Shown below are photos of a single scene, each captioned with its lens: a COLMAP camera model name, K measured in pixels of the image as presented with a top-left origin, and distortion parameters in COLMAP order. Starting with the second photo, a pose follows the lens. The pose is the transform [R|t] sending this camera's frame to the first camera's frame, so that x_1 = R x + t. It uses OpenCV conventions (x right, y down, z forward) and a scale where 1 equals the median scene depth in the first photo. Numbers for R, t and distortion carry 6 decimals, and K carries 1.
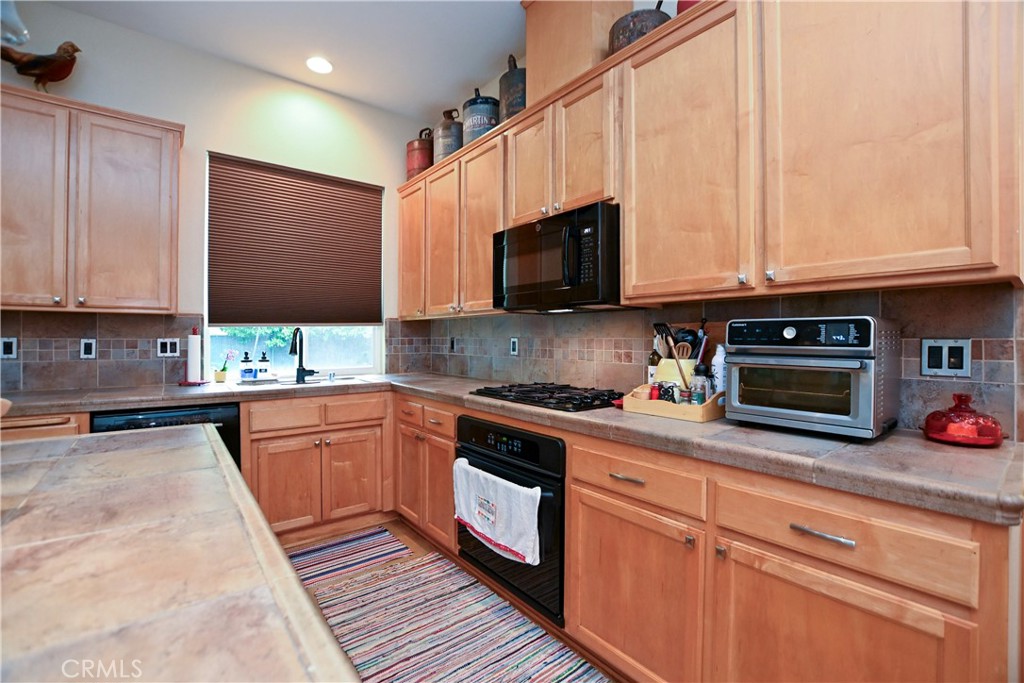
lens RADIAL K [[451.6, 0, 513.1], [0, 451.6, 338.7], [0, 0, 1]] dist [-0.032079, 0.002988]
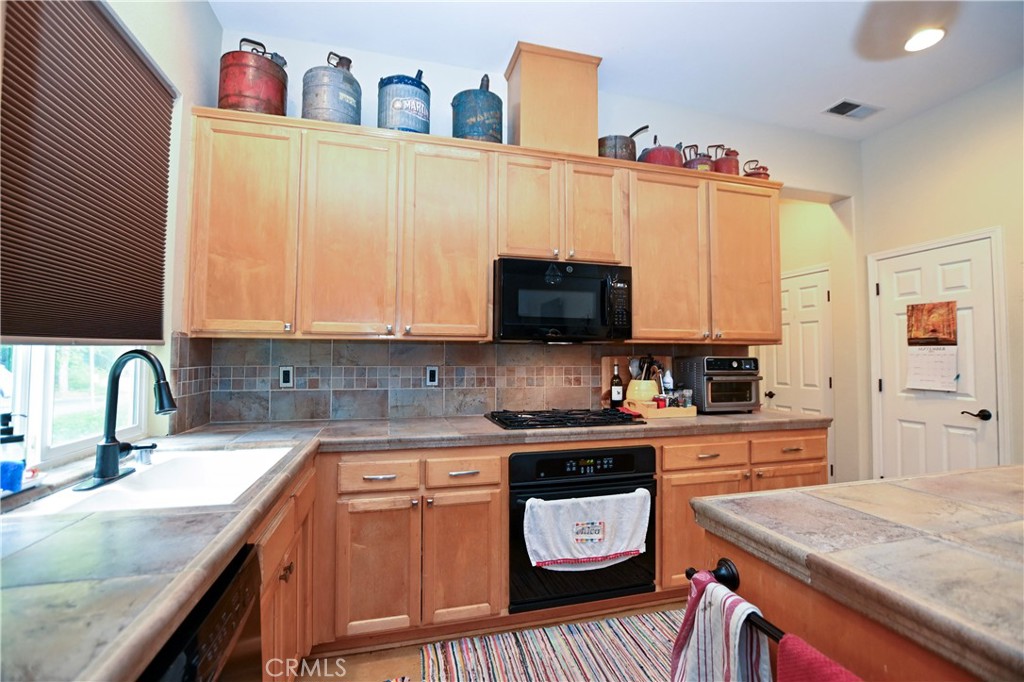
lens RADIAL K [[451.6, 0, 514.1], [0, 451.6, 342.2], [0, 0, 1]] dist [-0.032079, 0.002988]
pose [[0.396219, 0.033737, 0.917536, -1.018157], [-0.001472, 0.999347, -0.036109, -0.023720], [-0.918155, 0.012956, 0.396010, 0.679013]]
